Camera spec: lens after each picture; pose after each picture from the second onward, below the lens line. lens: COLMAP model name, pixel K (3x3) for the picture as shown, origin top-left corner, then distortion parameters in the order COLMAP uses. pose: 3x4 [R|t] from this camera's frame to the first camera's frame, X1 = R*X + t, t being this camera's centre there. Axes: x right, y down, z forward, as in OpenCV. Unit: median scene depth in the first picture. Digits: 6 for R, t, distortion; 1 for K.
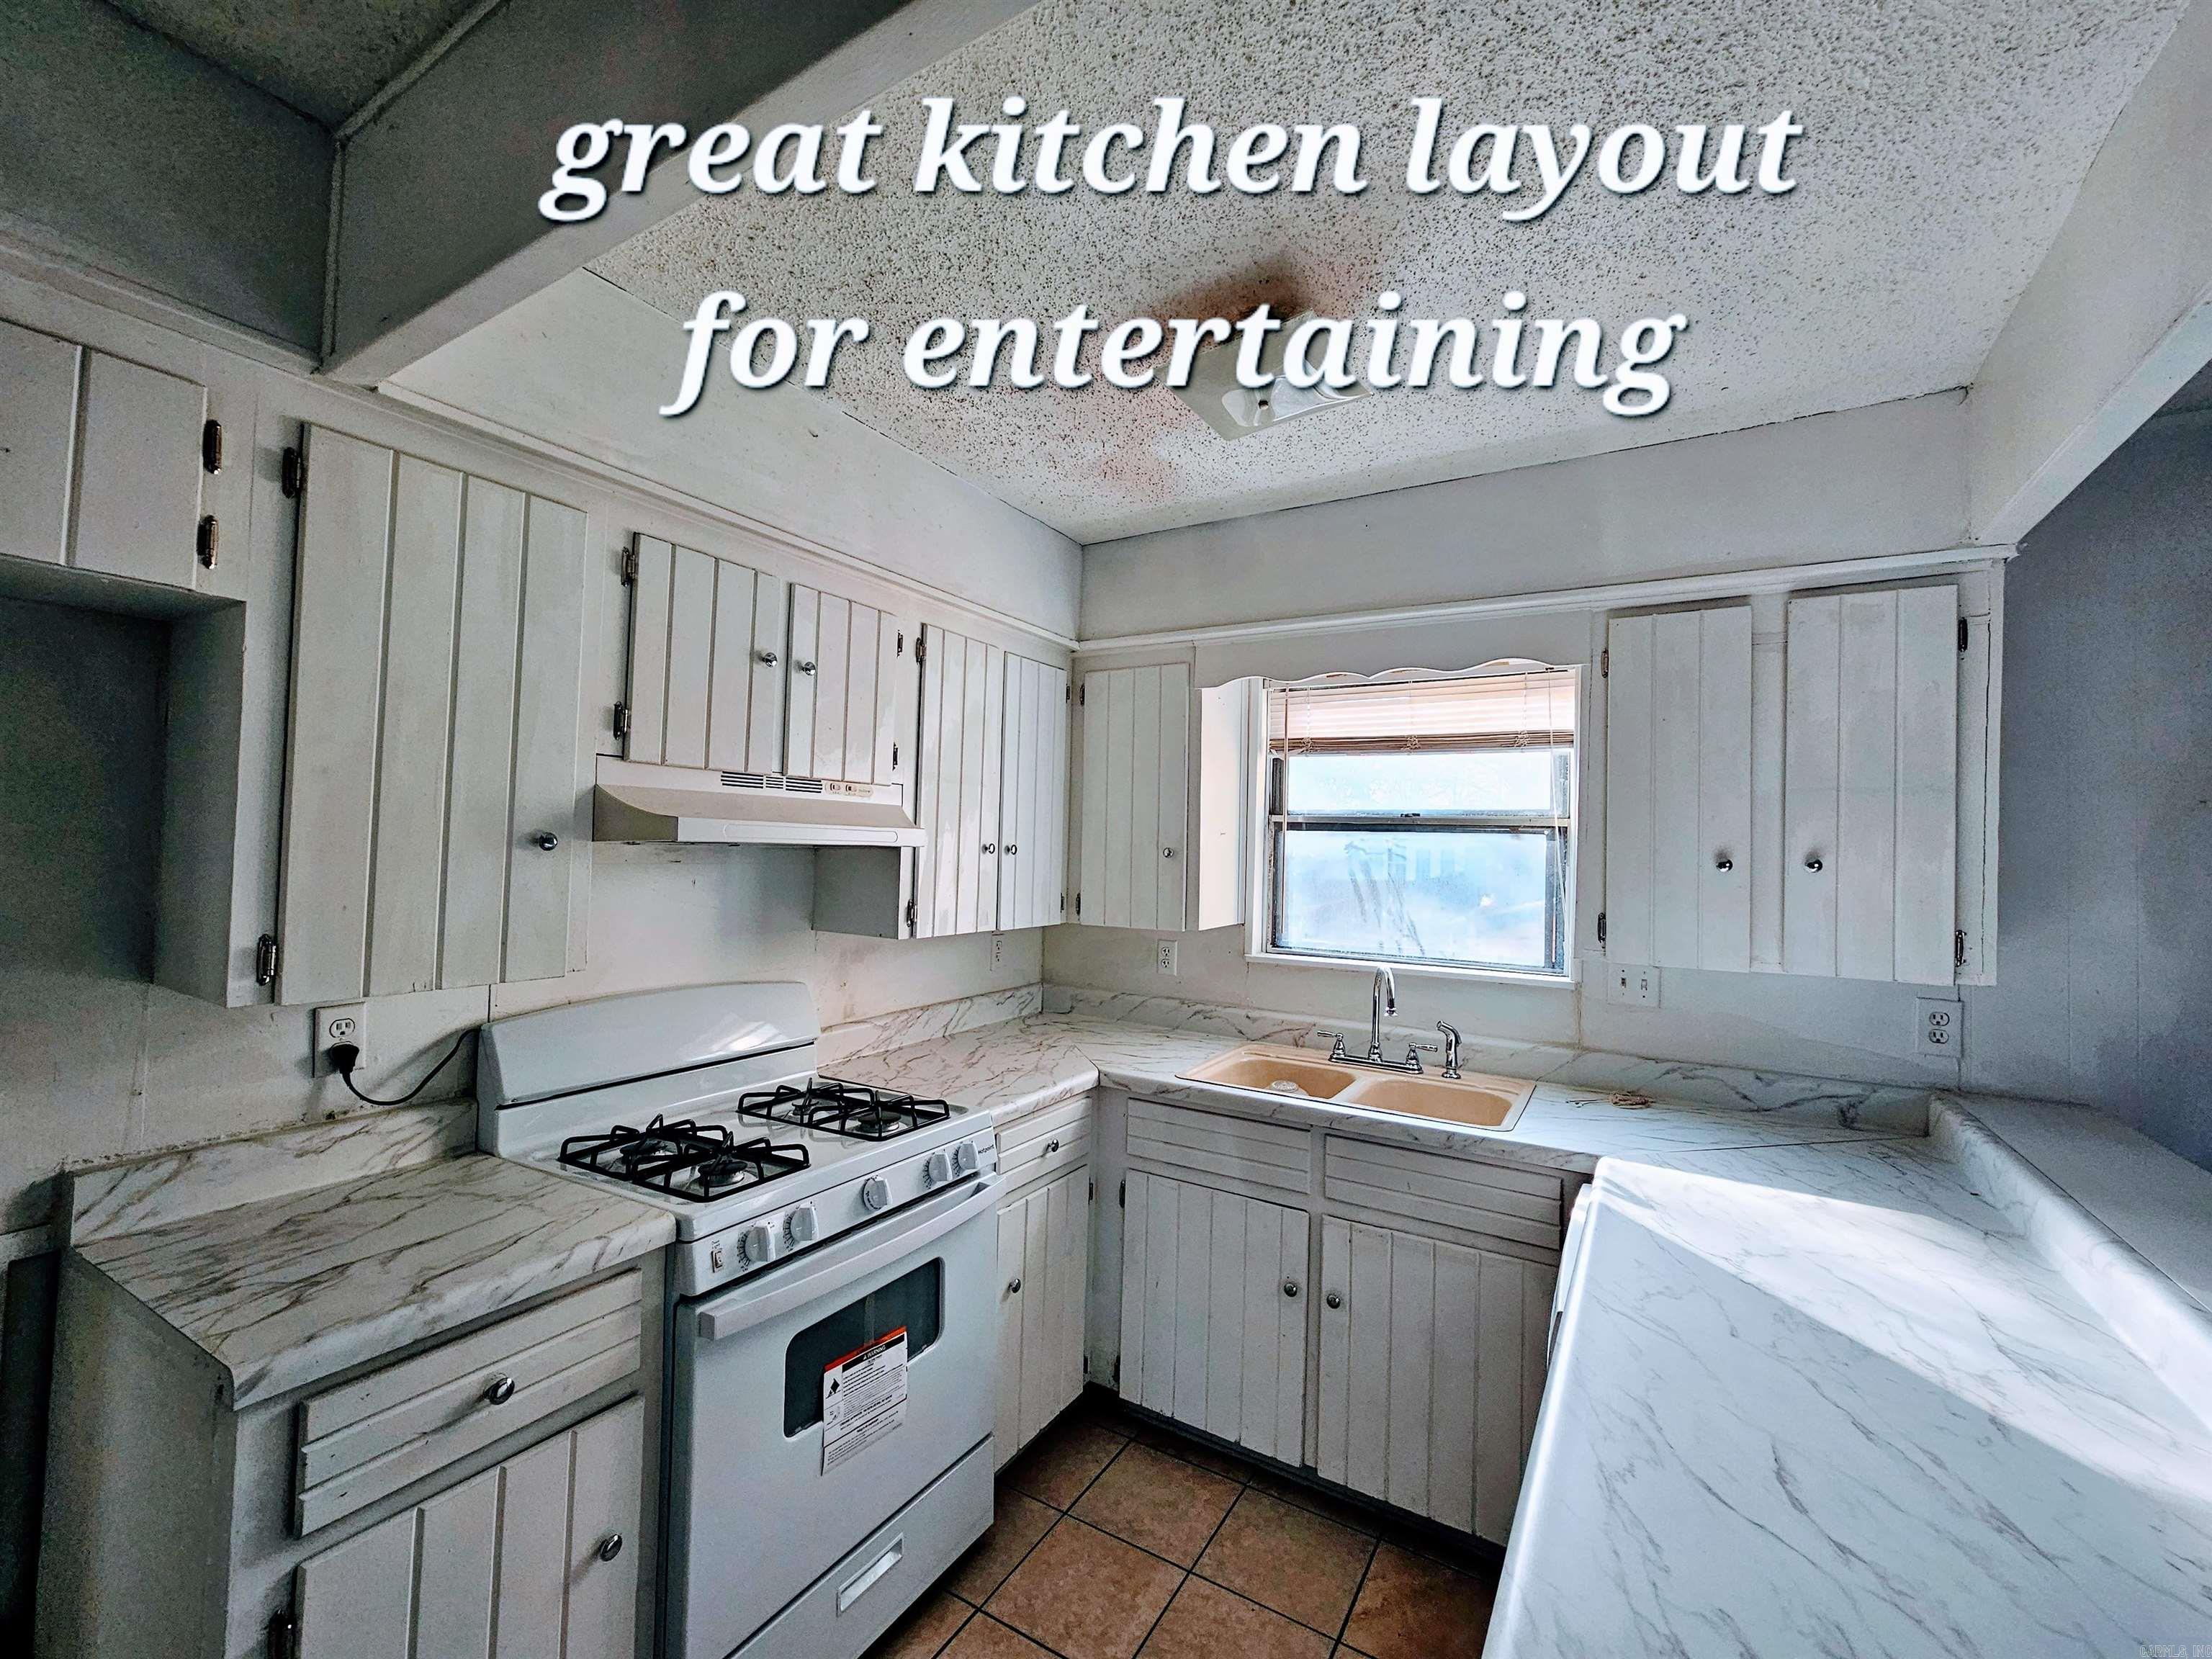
lens RADIAL K [[911.4, 0, 1095.9], [0, 911.4, 822.6], [0, 0, 1]] dist [-0.000085, 0.000427]
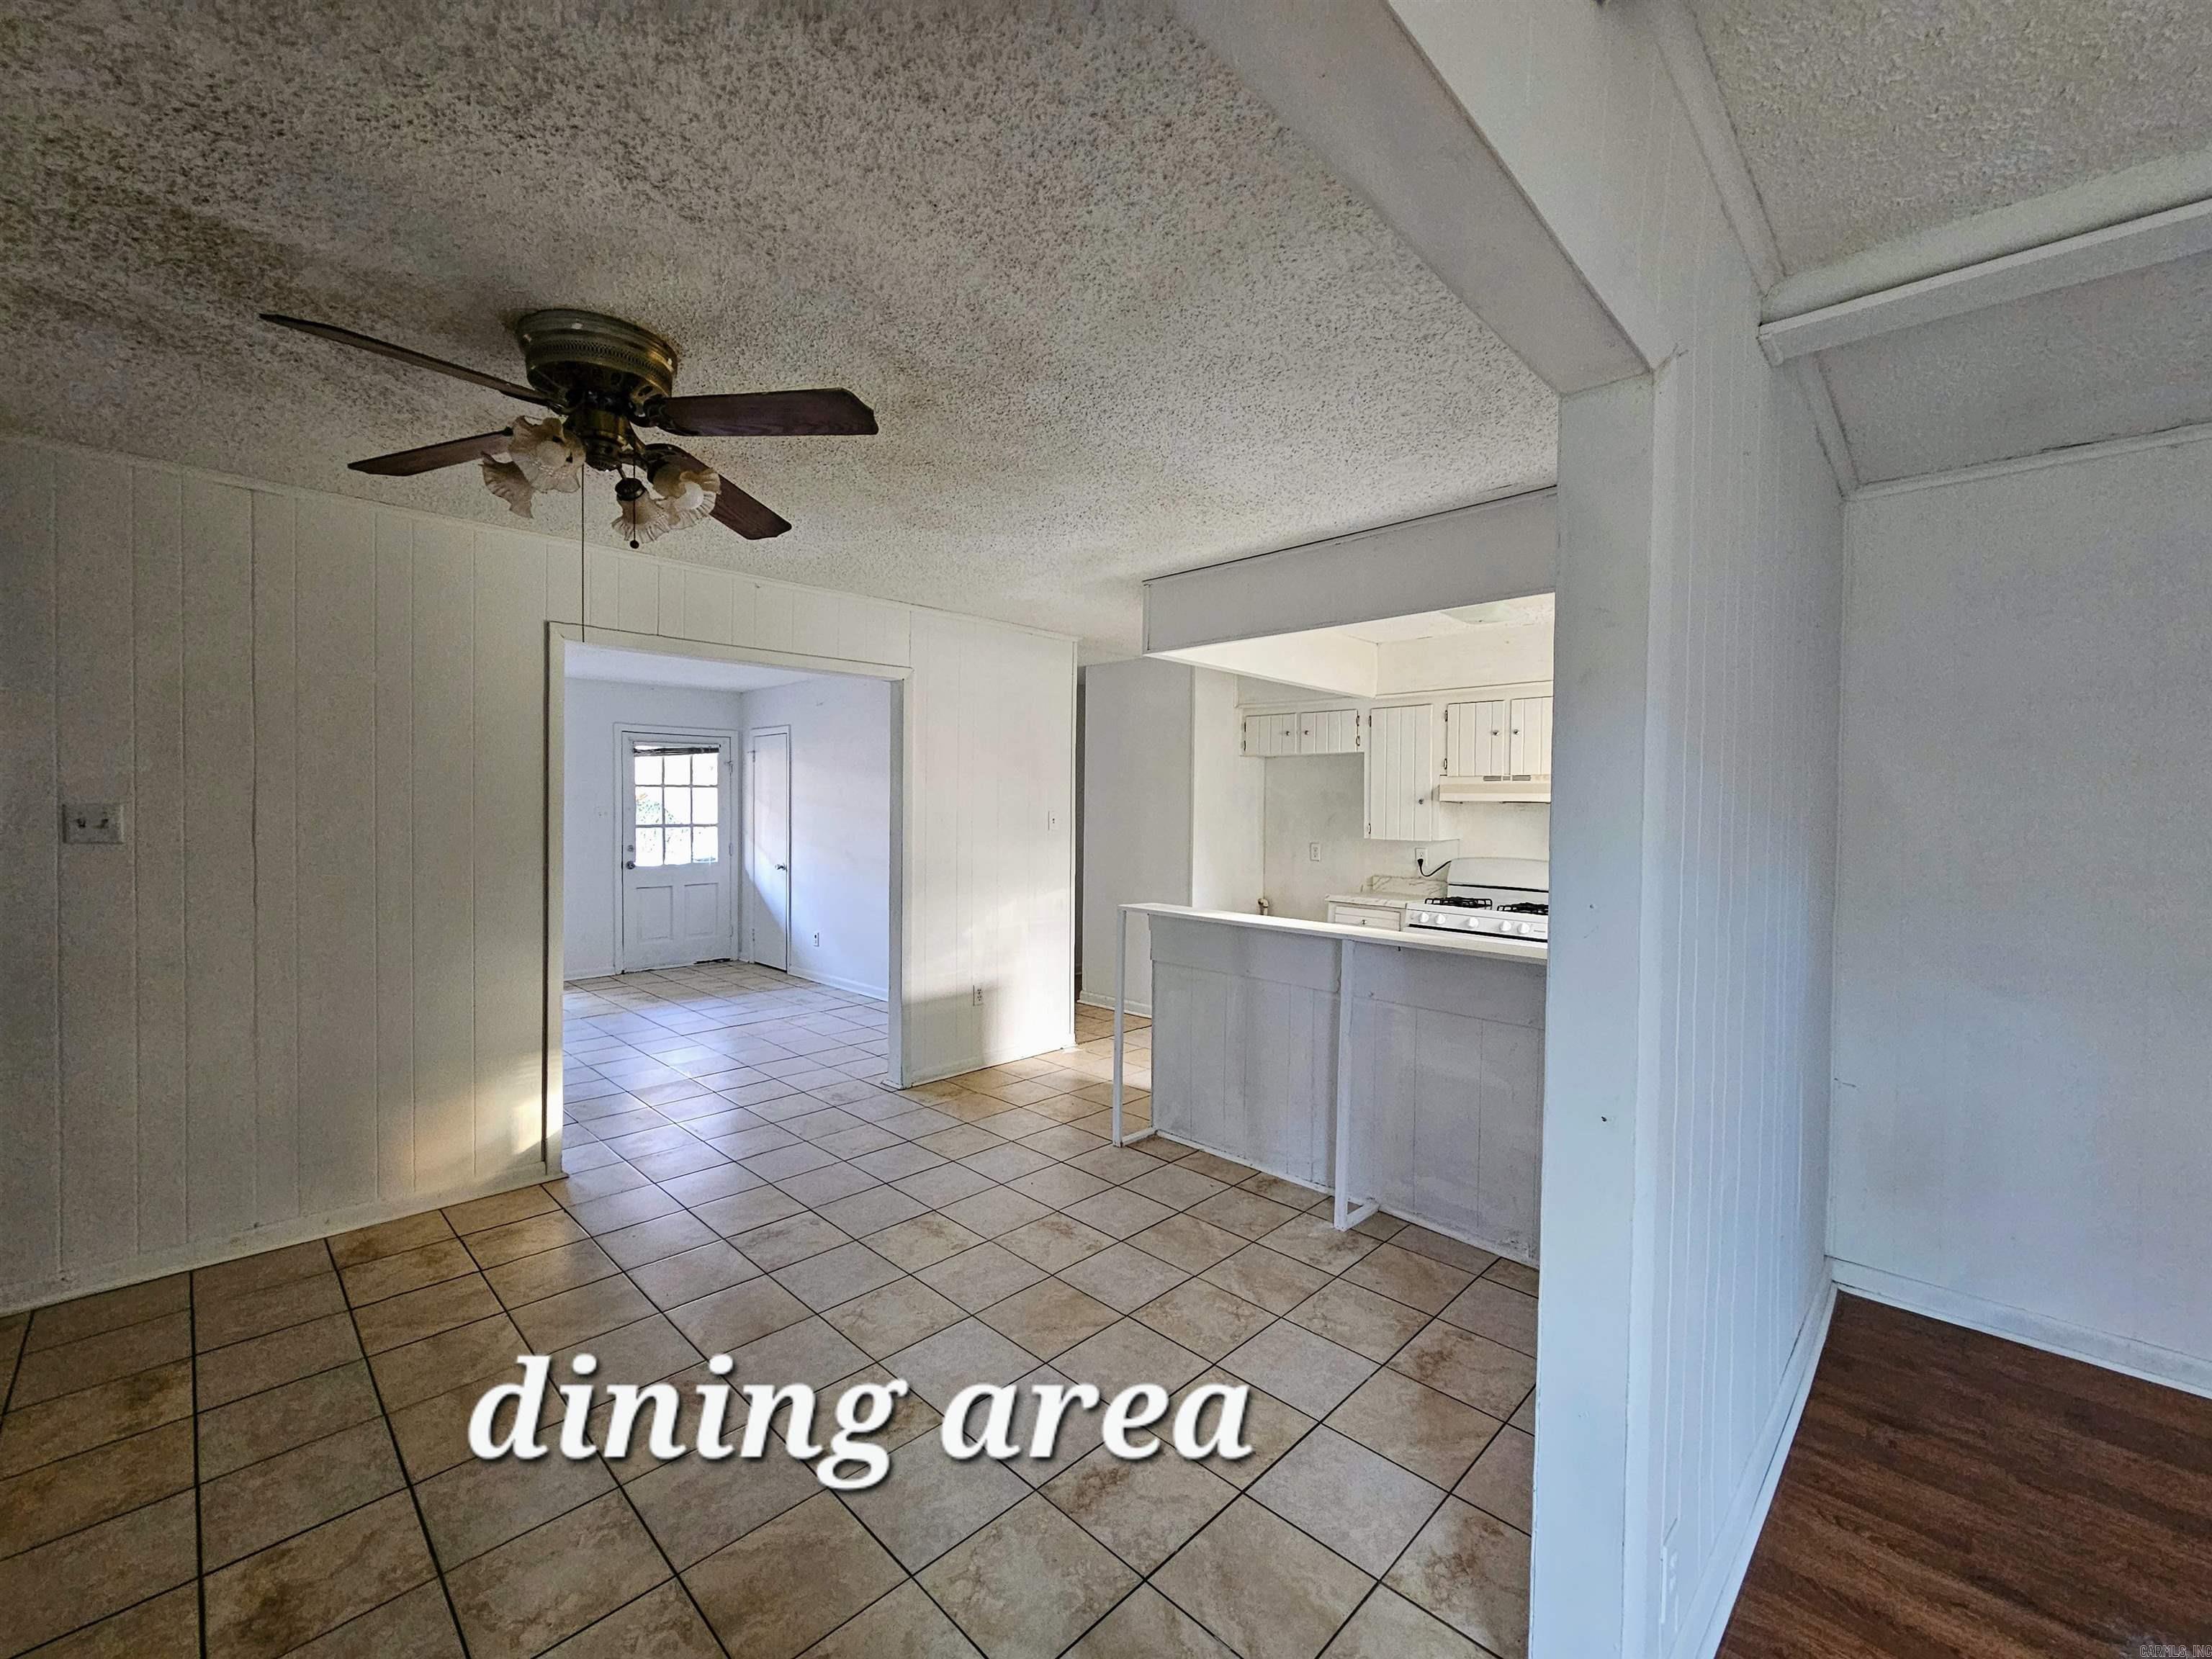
lens RADIAL K [[906.1, 0, 1100.8], [0, 906.1, 822.3], [0, 0, 1]] dist [-0.001879, -0.000052]
pose [[-0.220227, -0.009501, -0.975402, 2.263938], [0.012375, 0.999845, -0.012533, 0.093510], [0.975370, -0.014831, -0.220075, 0.402644]]
